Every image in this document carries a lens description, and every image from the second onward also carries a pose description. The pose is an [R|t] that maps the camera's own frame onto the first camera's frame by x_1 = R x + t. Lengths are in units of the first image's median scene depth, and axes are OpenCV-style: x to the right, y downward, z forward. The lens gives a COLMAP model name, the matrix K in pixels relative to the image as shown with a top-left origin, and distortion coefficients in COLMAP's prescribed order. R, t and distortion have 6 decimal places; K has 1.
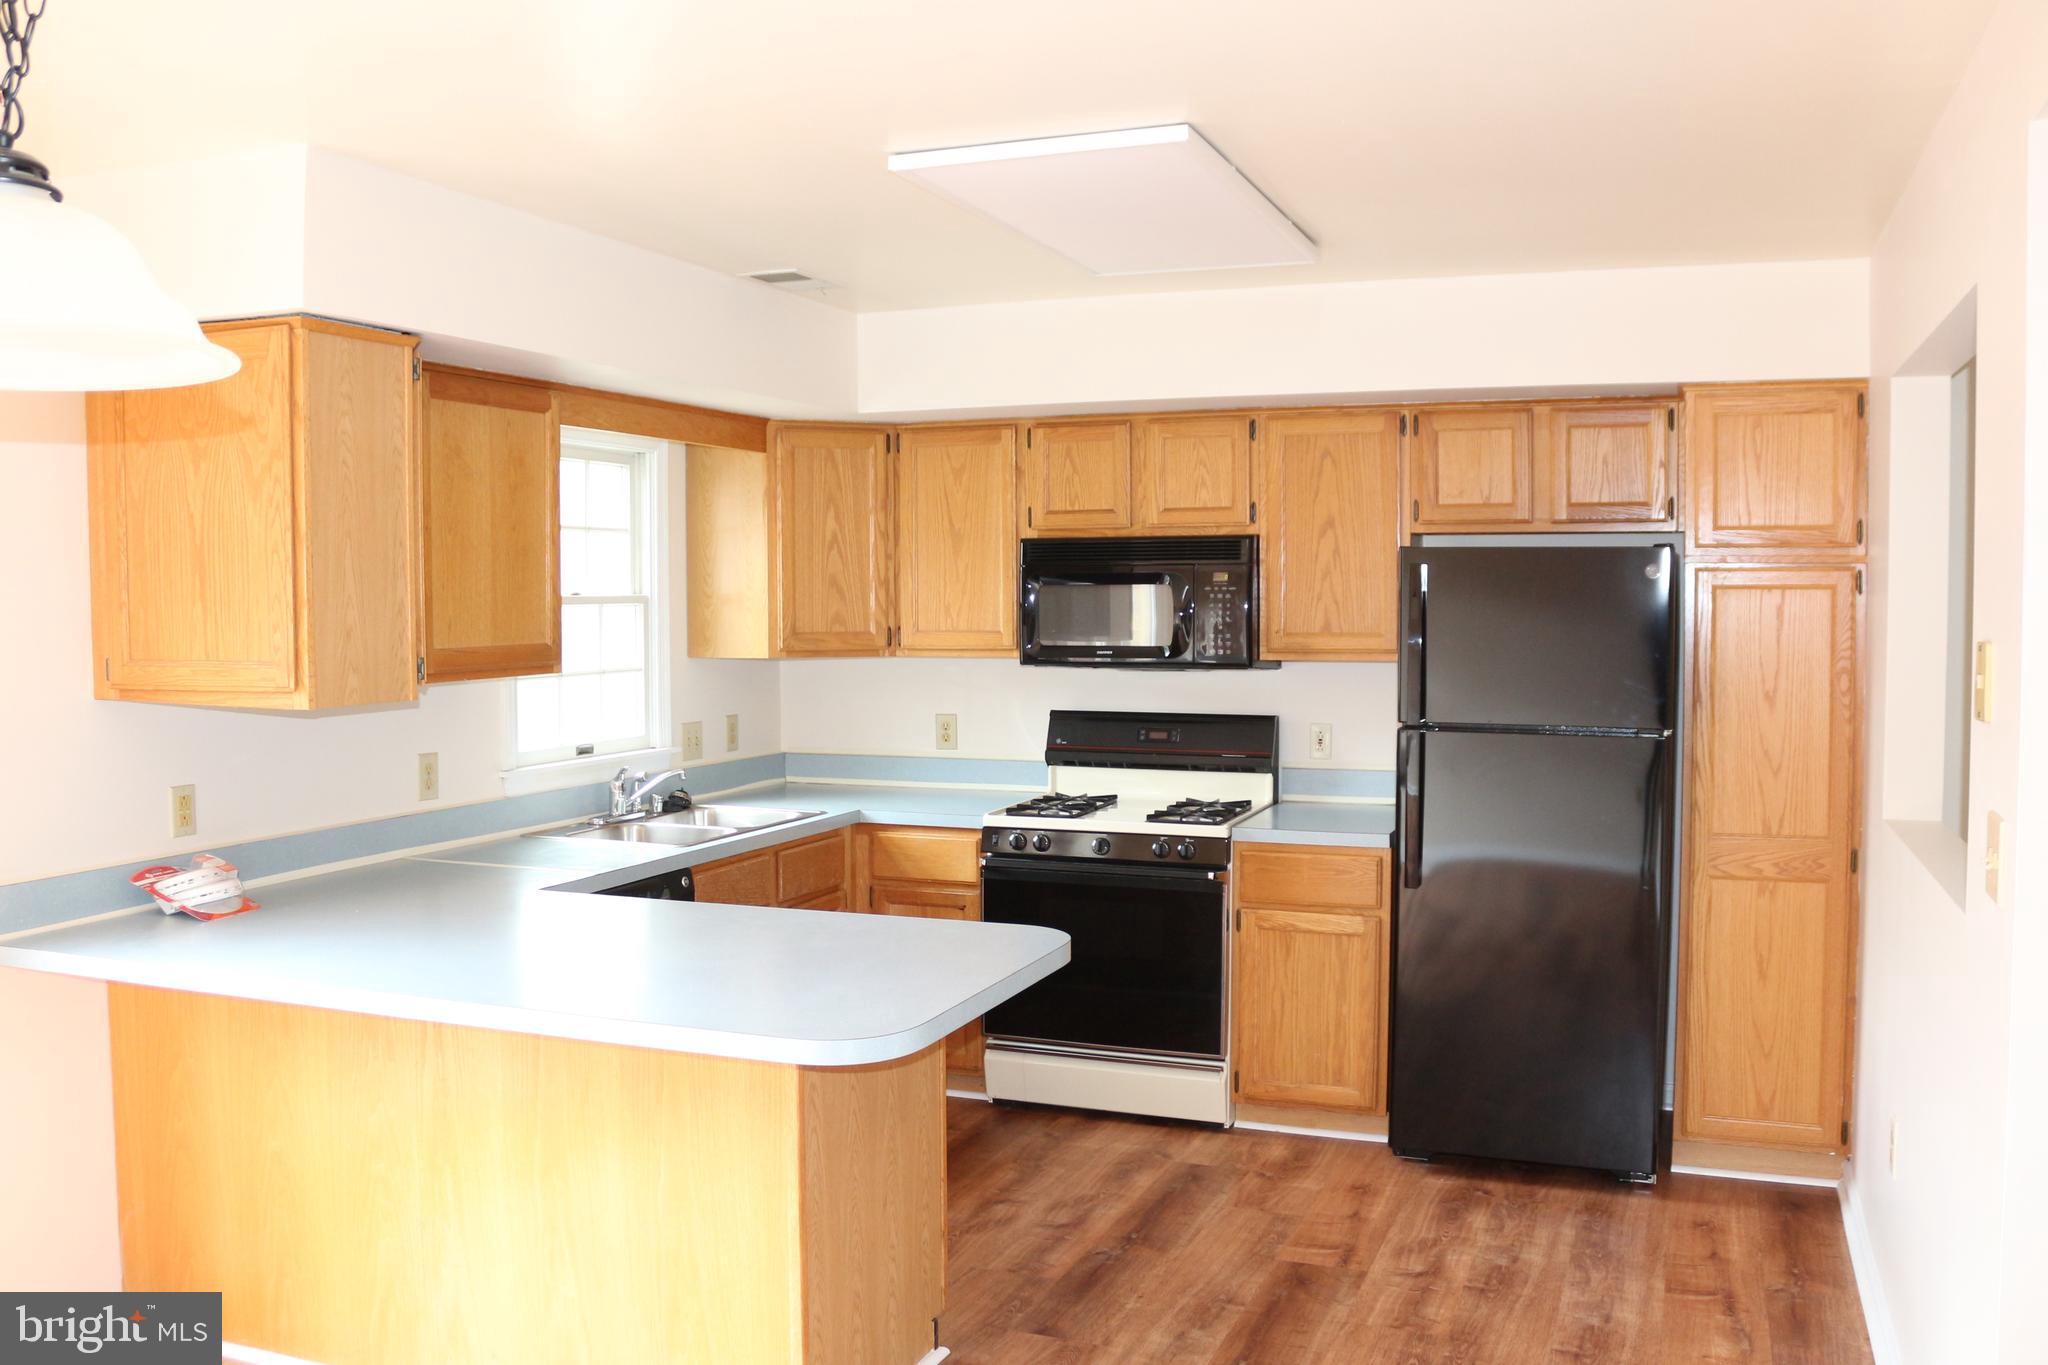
lens RADIAL K [[1742.9, 0, 1014.0], [0, 1742.9, 699.6], [0, 0, 1]] dist [-0.134660, 0.149668]
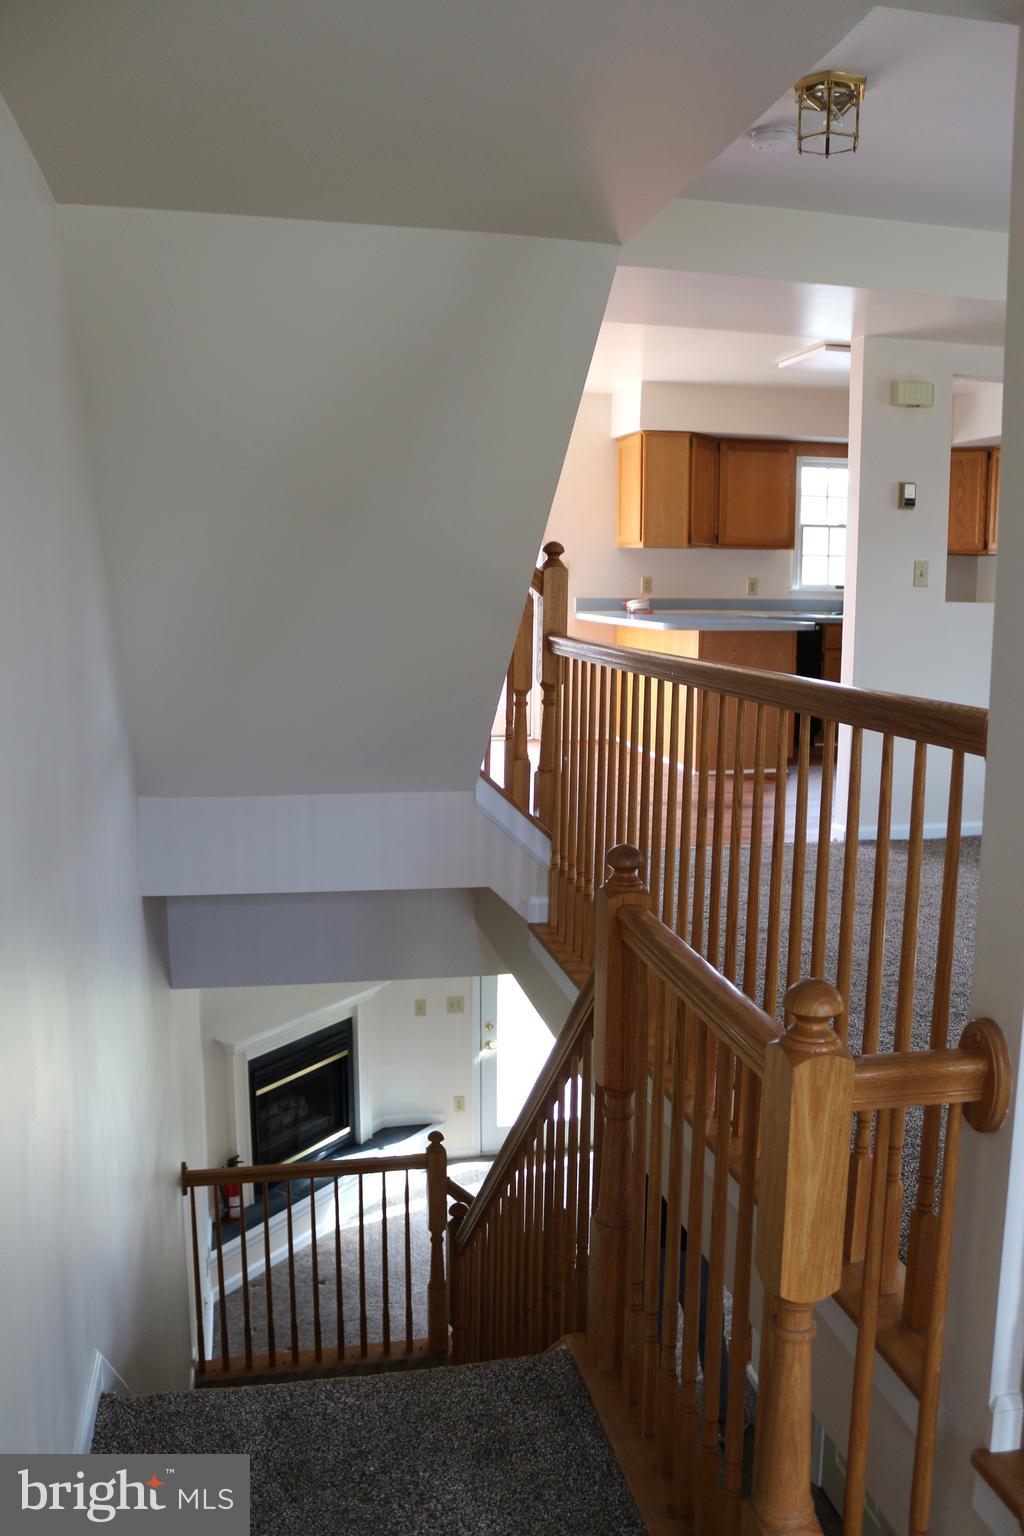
lens RADIAL K [[1283.7, 0, 512.0], [0, 1283.7, 768.0], [0, 0, 1]] dist [-0.155518, 0.190081]
pose [[0.540722, 0.129794, -0.831128, 1.198159], [-0.063812, 0.991507, 0.113324, 0.126683], [0.838777, -0.008241, 0.544412, -0.451591]]
